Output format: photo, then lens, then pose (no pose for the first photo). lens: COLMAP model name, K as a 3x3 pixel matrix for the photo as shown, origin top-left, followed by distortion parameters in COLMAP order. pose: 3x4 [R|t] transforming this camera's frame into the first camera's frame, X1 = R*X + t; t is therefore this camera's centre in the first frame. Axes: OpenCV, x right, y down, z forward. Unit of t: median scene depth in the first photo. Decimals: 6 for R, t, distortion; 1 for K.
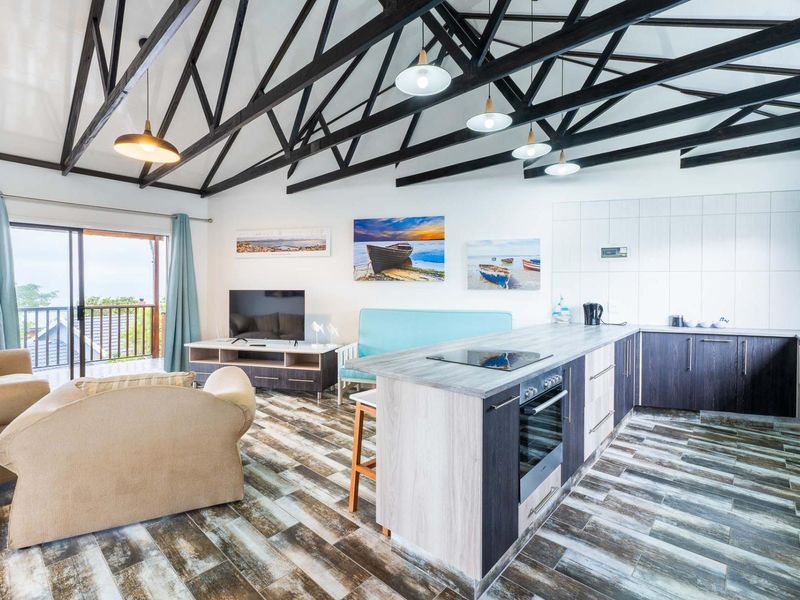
lens RADIAL K [[381.0, 0, 402.7], [0, 381.0, 293.7], [0, 0, 1]] dist [0.000721, 0.003578]
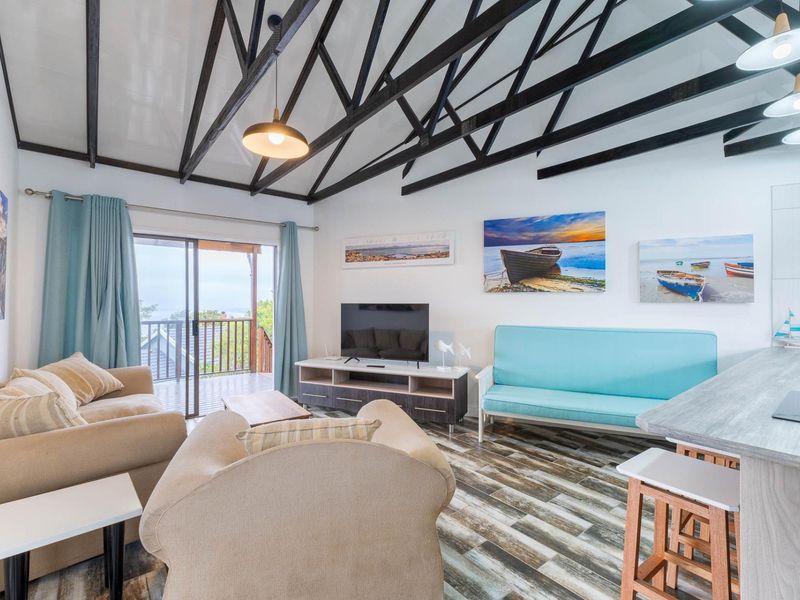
lens RADIAL K [[381.0, 0, 406.0], [0, 381.0, 302.5], [0, 0, 1]] dist [0.000721, 0.003578]
pose [[0.988299, -0.001051, -0.152525, -0.196023], [-0.000902, 0.999918, -0.012739, -0.000751], [0.152526, 0.012727, 0.988218, 0.154086]]
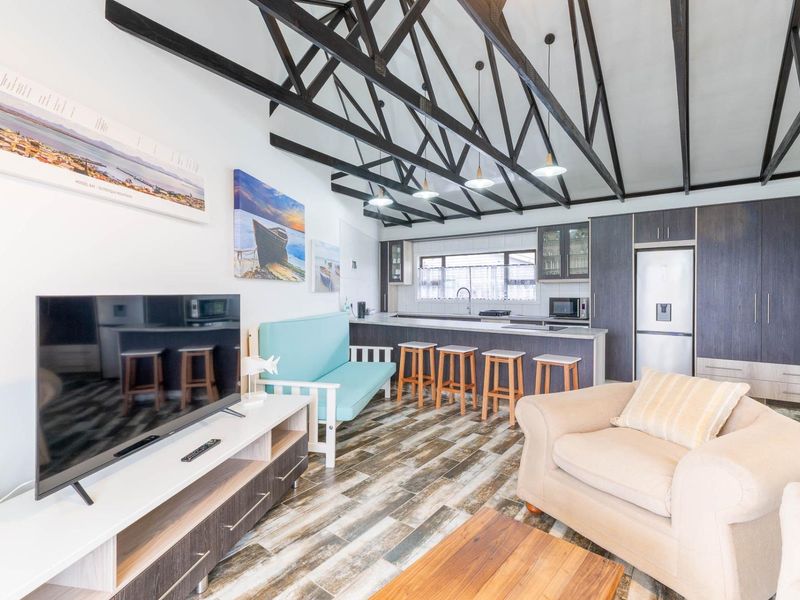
lens RADIAL K [[407.4, 0, 396.3], [0, 407.4, 286.3], [0, 0, 1]] dist [0.005302, 0.000011]
pose [[-0.120467, 0.011363, 0.992652, -0.869391], [0.011453, 0.999884, -0.010056, -0.013337], [-0.992651, 0.010158, -0.120583, 0.967333]]
